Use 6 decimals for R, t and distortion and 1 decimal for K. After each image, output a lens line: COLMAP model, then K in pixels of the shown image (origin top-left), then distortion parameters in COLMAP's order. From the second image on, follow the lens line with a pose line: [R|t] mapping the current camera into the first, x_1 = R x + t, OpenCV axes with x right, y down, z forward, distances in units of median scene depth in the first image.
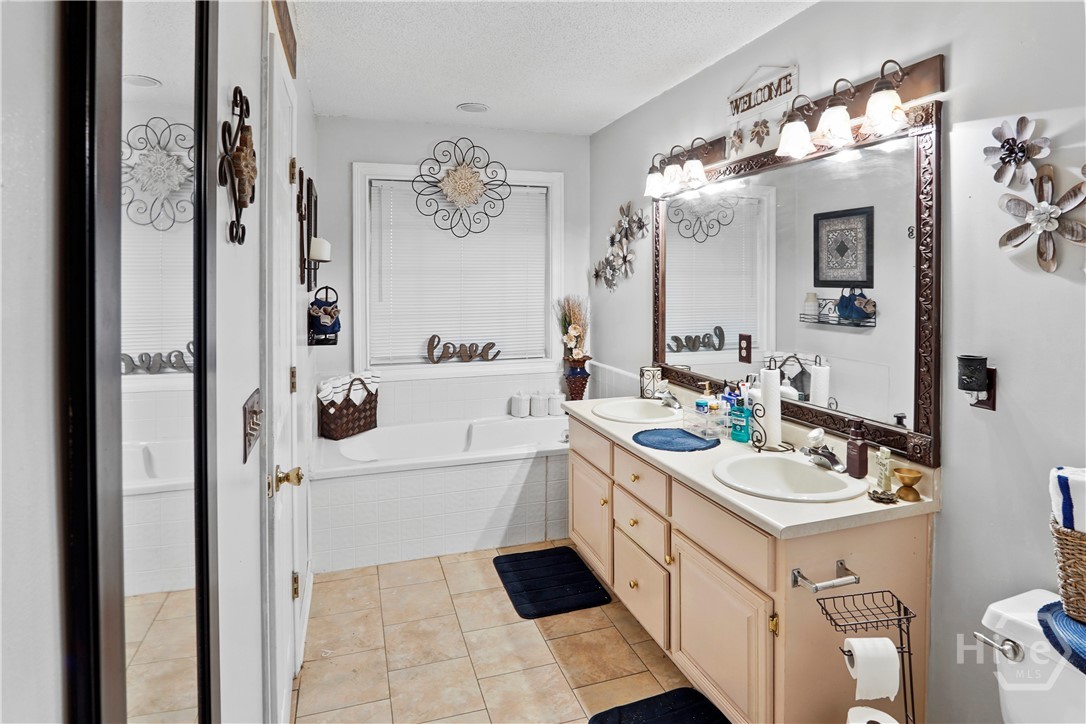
lens RADIAL K [[600.9, 0, 554.3], [0, 600.9, 274.5], [0, 0, 1]] dist [-0.037292, 0.003736]
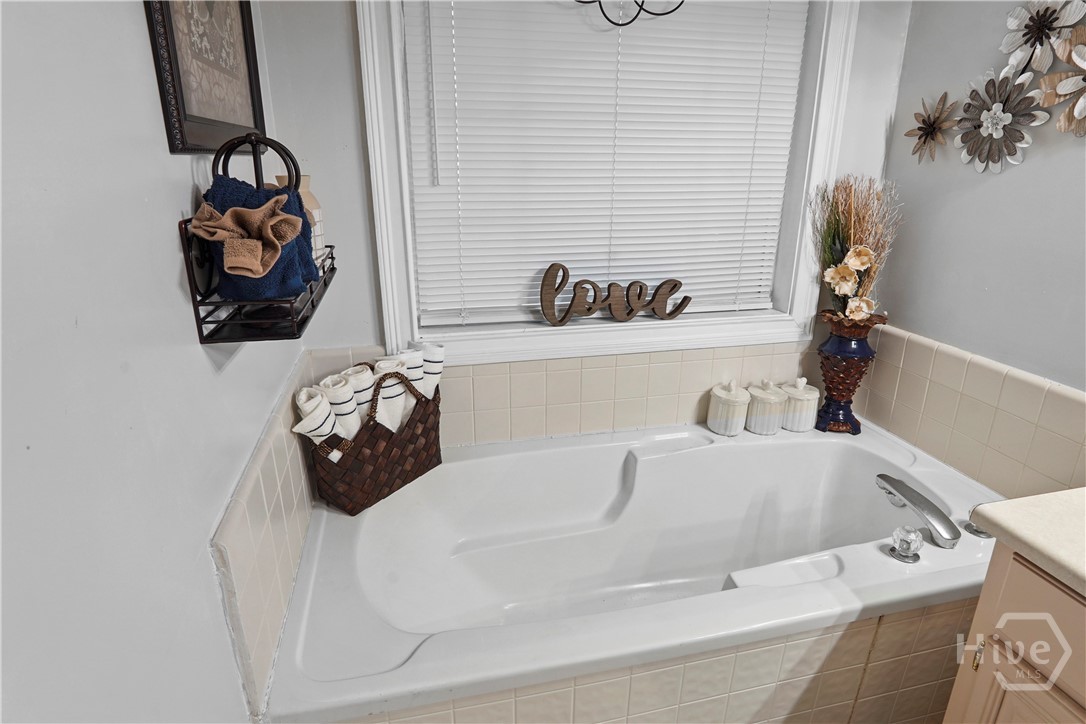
lens RADIAL K [[600.9, 0, 553.0], [0, 600.9, 366.6], [0, 0, 1]] dist [-0.037292, 0.003736]
pose [[0.995396, 0.039697, -0.087245, -0.169687], [-0.008209, 0.942167, 0.335043, 0.024104], [0.095500, -0.332785, 0.938155, 0.585700]]
